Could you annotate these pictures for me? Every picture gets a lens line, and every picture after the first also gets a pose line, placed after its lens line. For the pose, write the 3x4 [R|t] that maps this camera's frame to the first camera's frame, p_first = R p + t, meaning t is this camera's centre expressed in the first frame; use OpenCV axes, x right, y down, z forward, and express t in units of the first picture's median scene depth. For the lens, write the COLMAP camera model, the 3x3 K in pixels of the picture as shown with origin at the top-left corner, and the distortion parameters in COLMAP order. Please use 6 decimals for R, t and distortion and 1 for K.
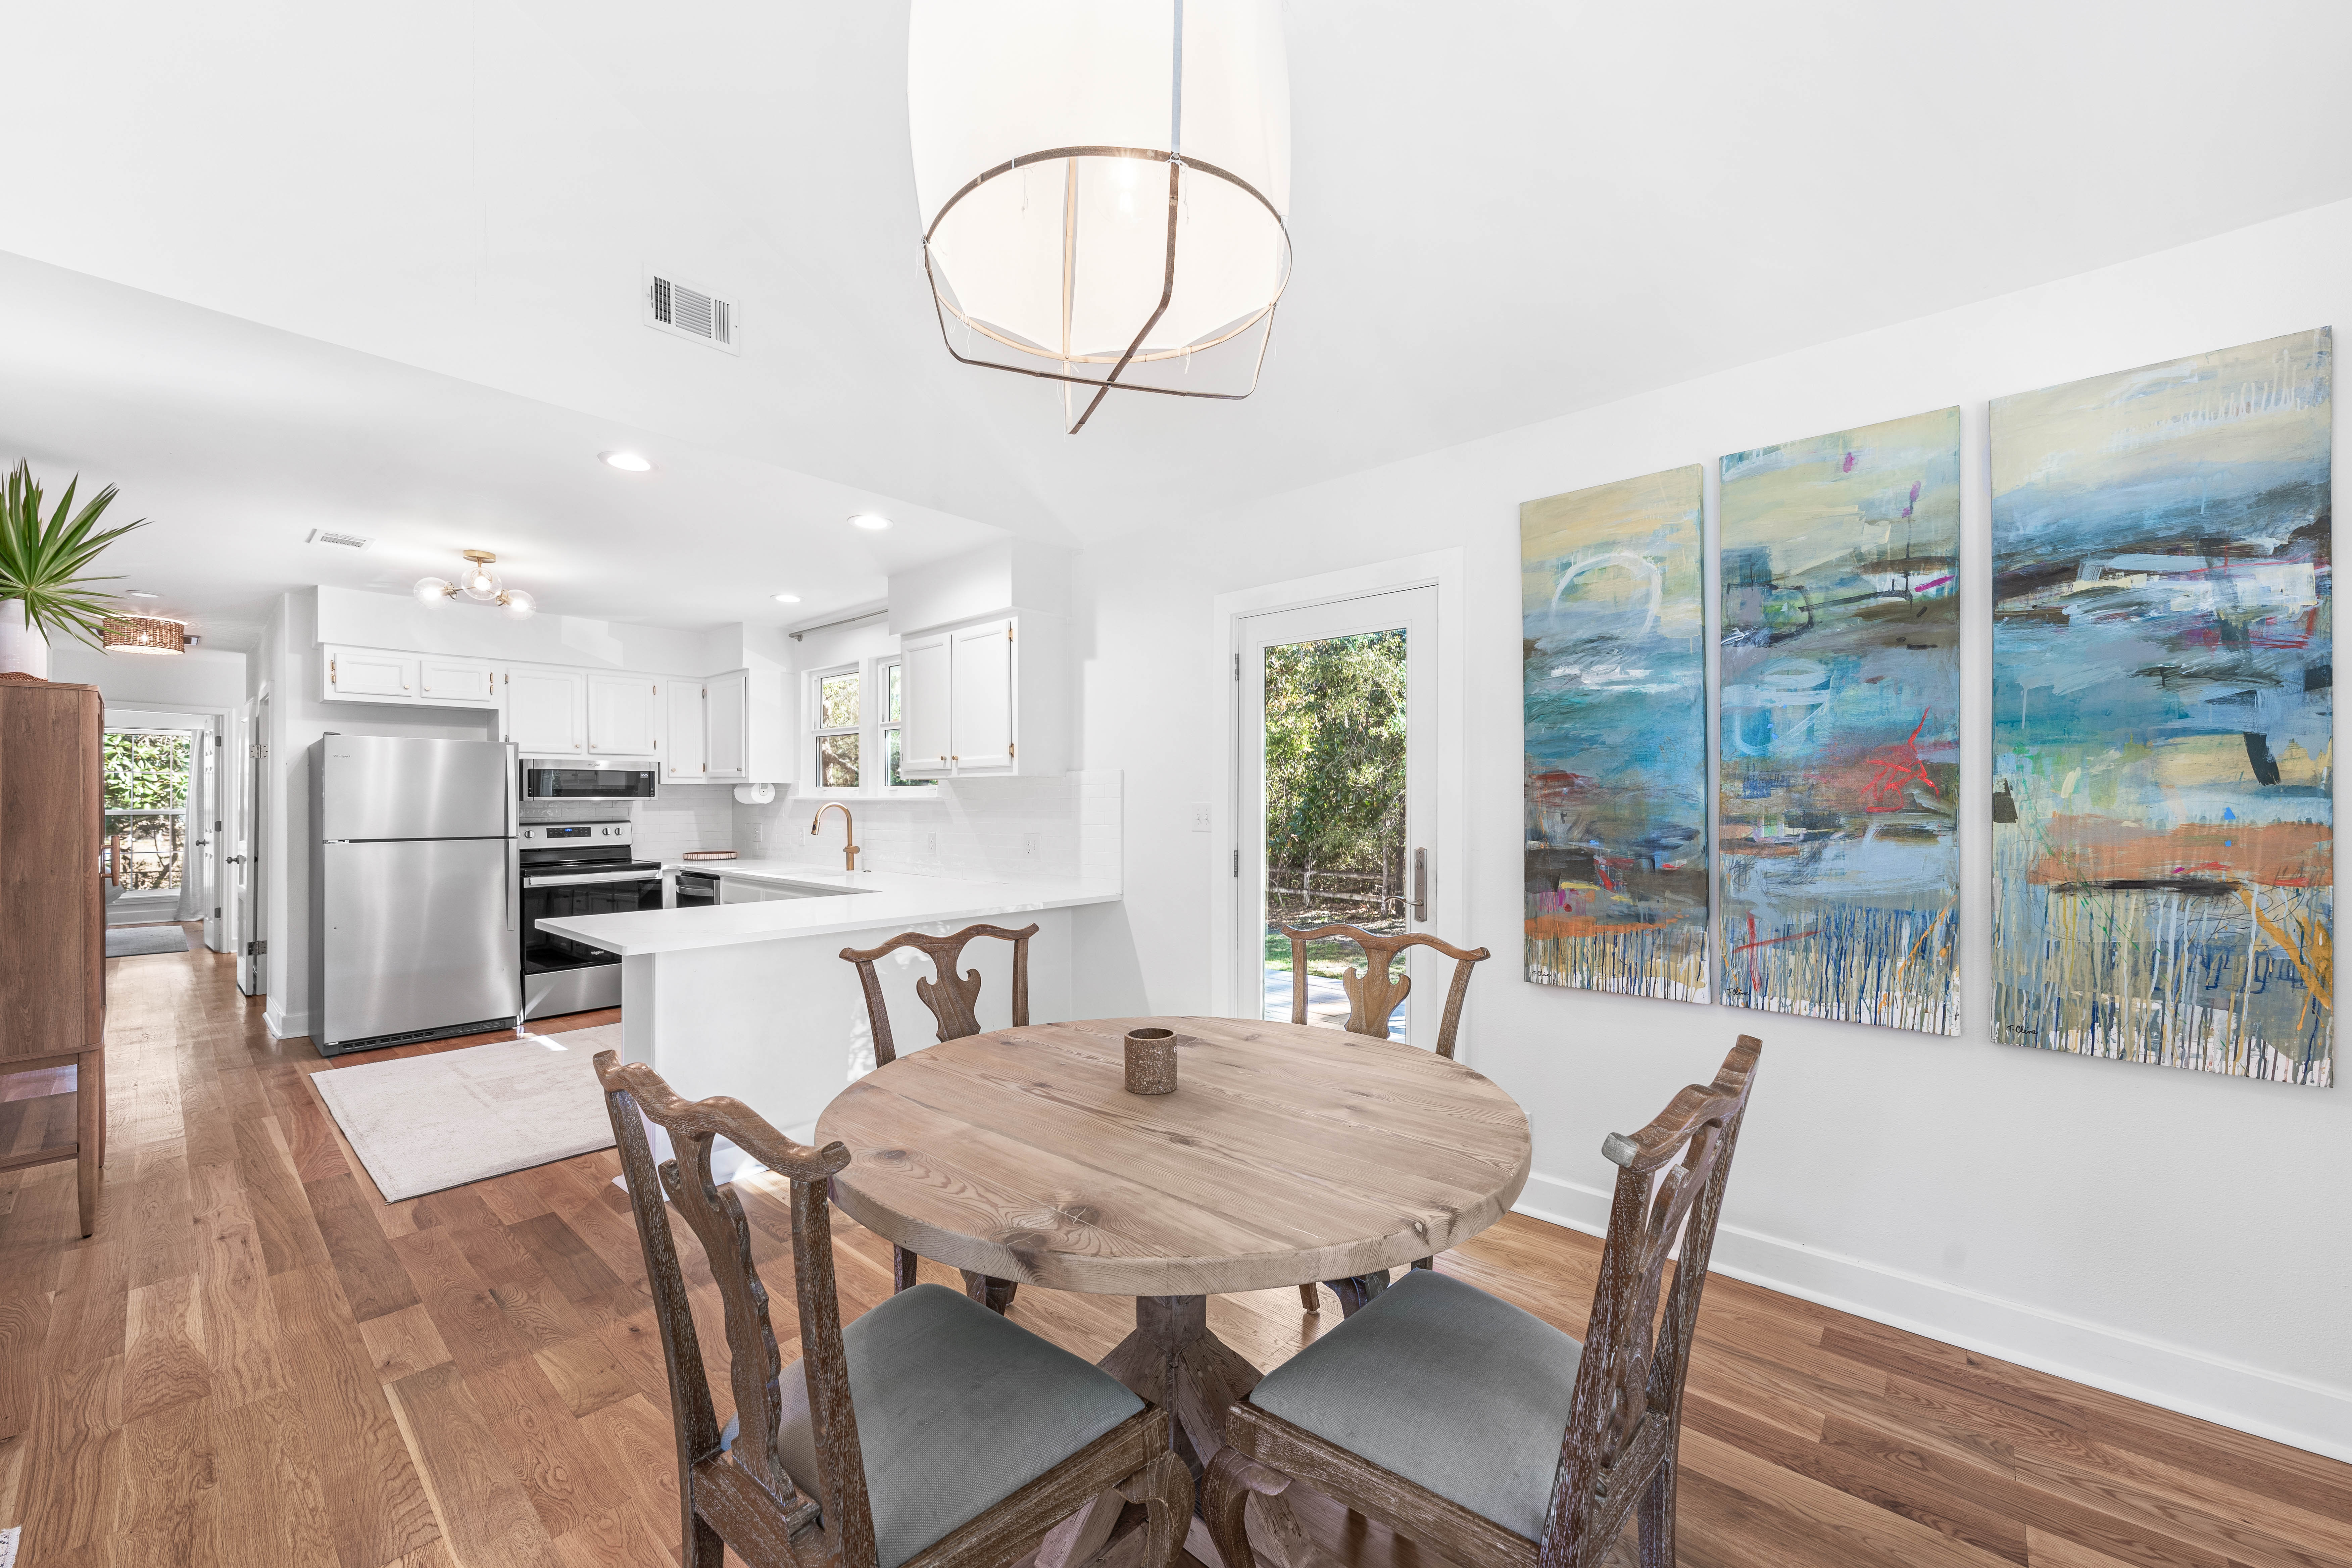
lens RADIAL K [[903.8, 0, 1173.3], [0, 903.8, 794.4], [0, 0, 1]] dist [0.000554, 0.000467]
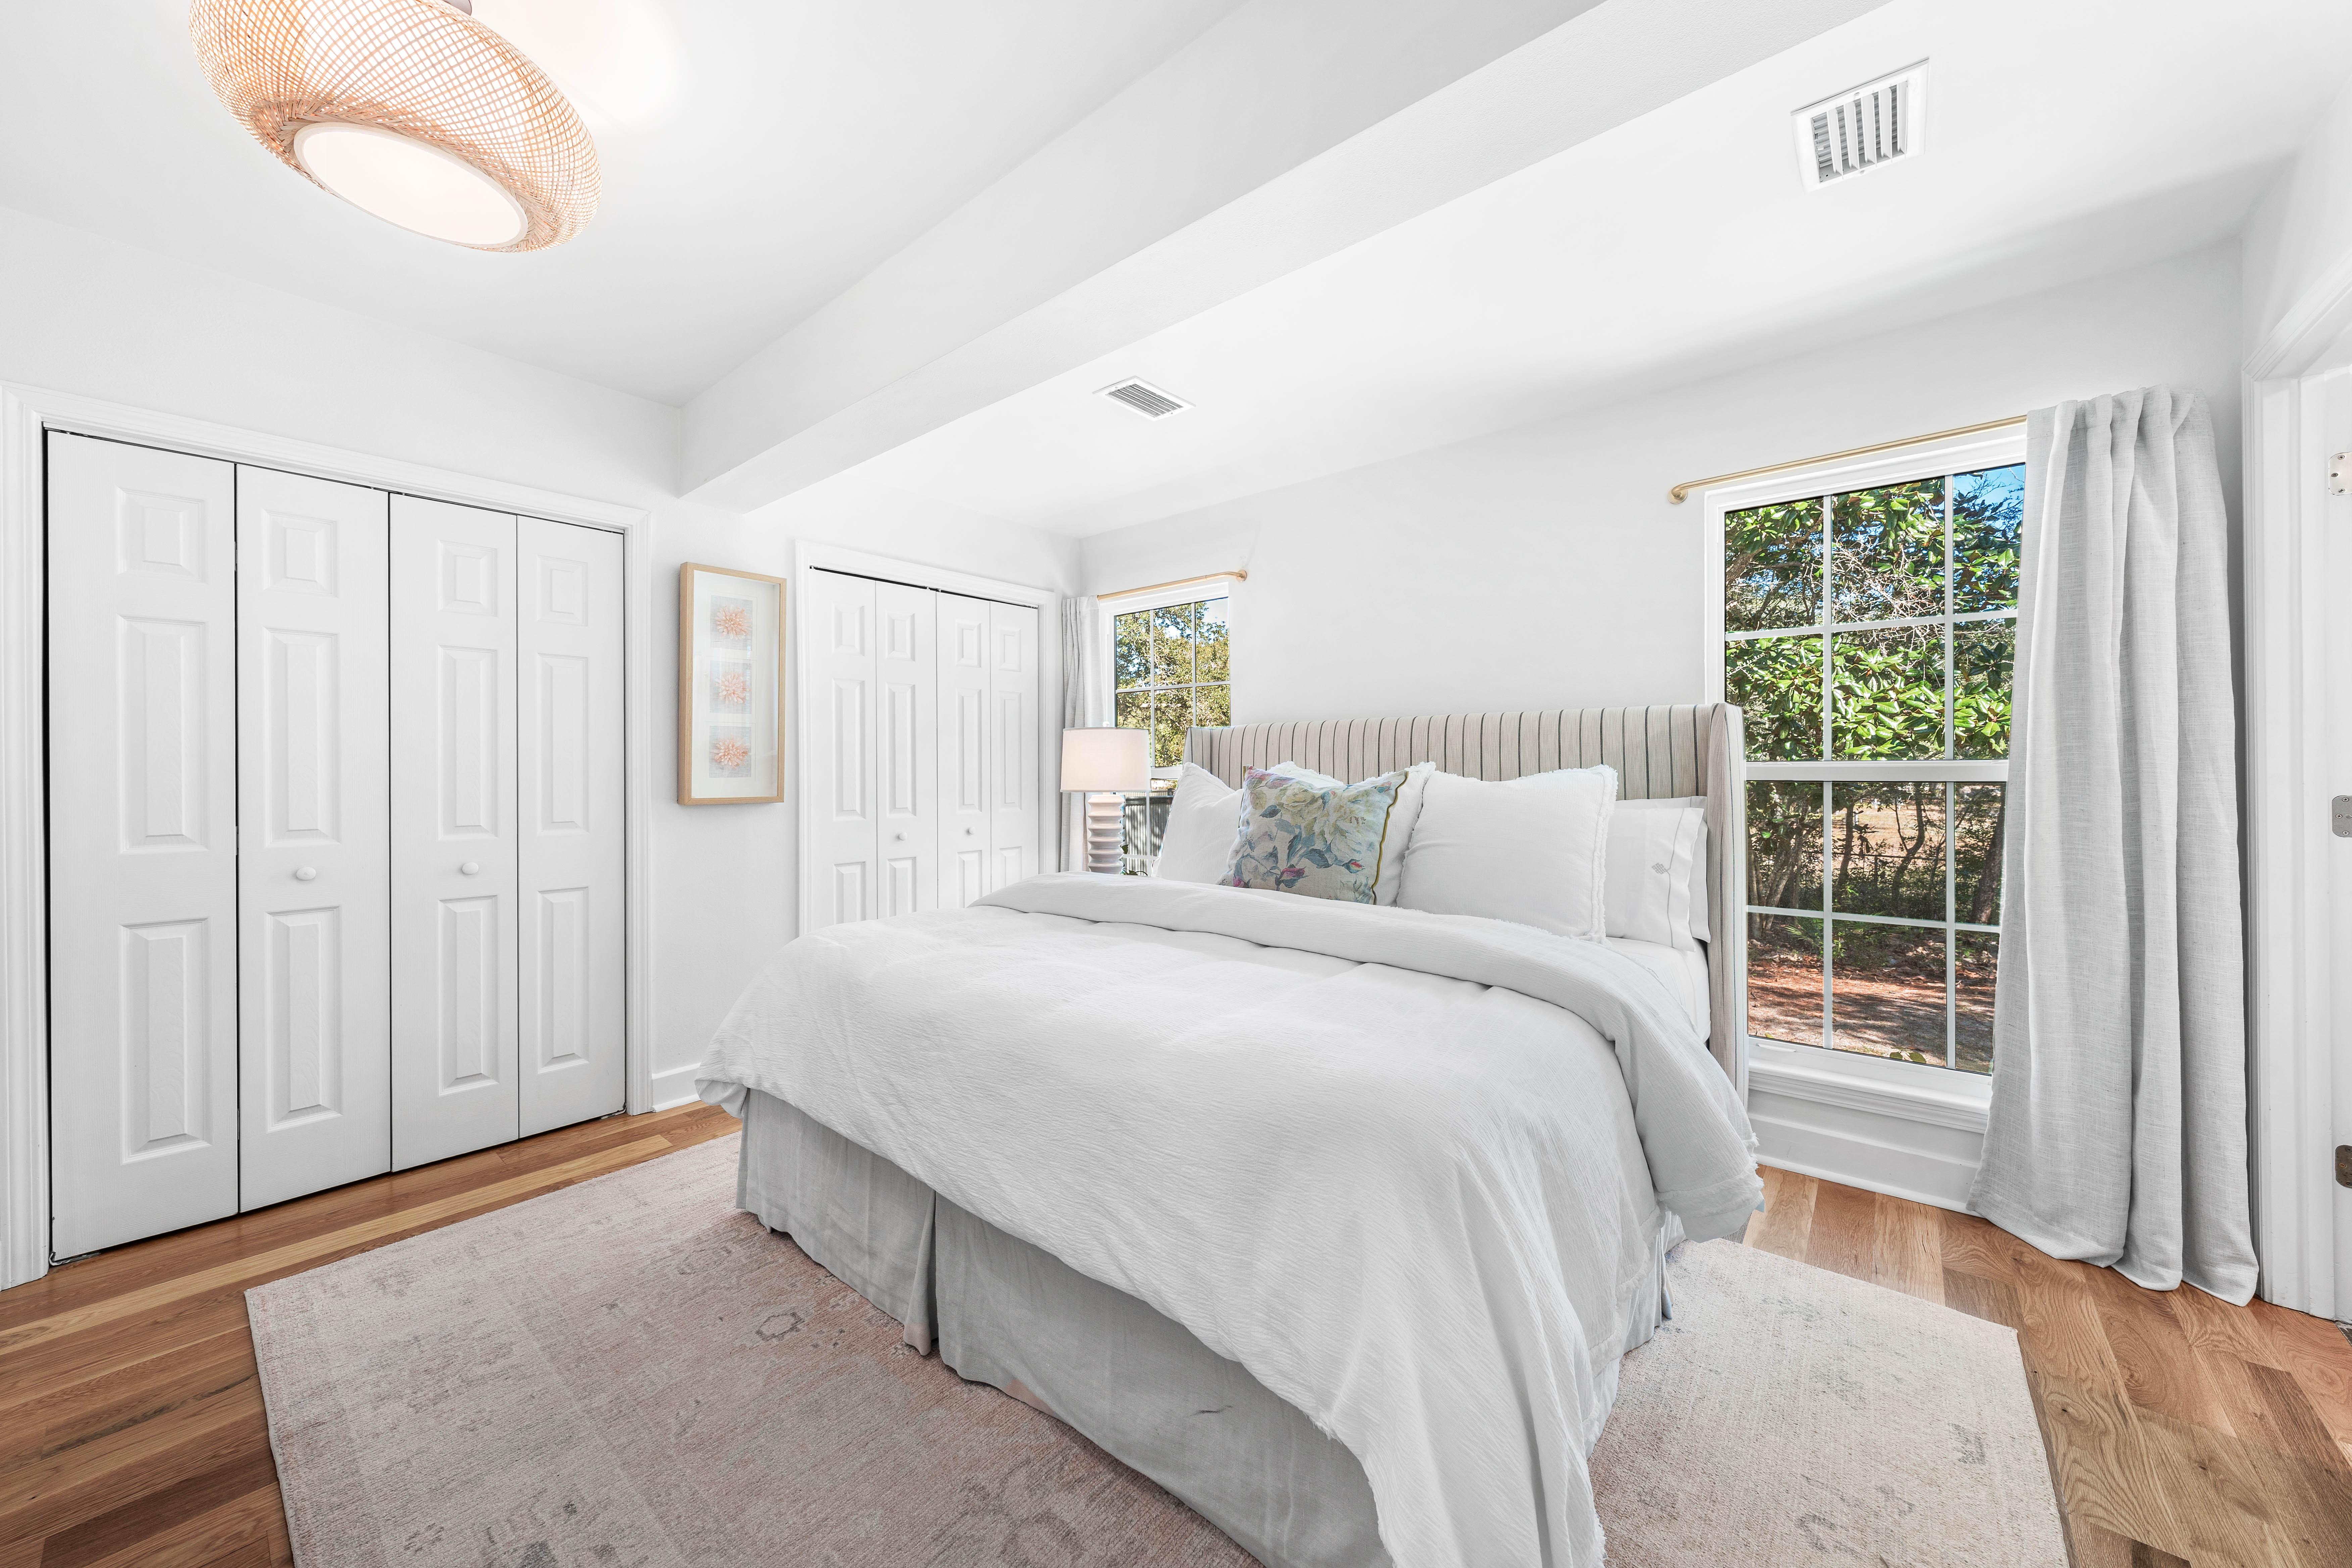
lens RADIAL K [[860.4, 0, 1176.7], [0, 860.4, 772.7], [0, 0, 1]] dist [0.000109, -0.000021]
pose [[0.030983, 0.001888, -0.999518, -1.675282], [0.013324, 0.999909, 0.002302, 0.032391], [0.999431, -0.013389, 0.030955, 1.487778]]
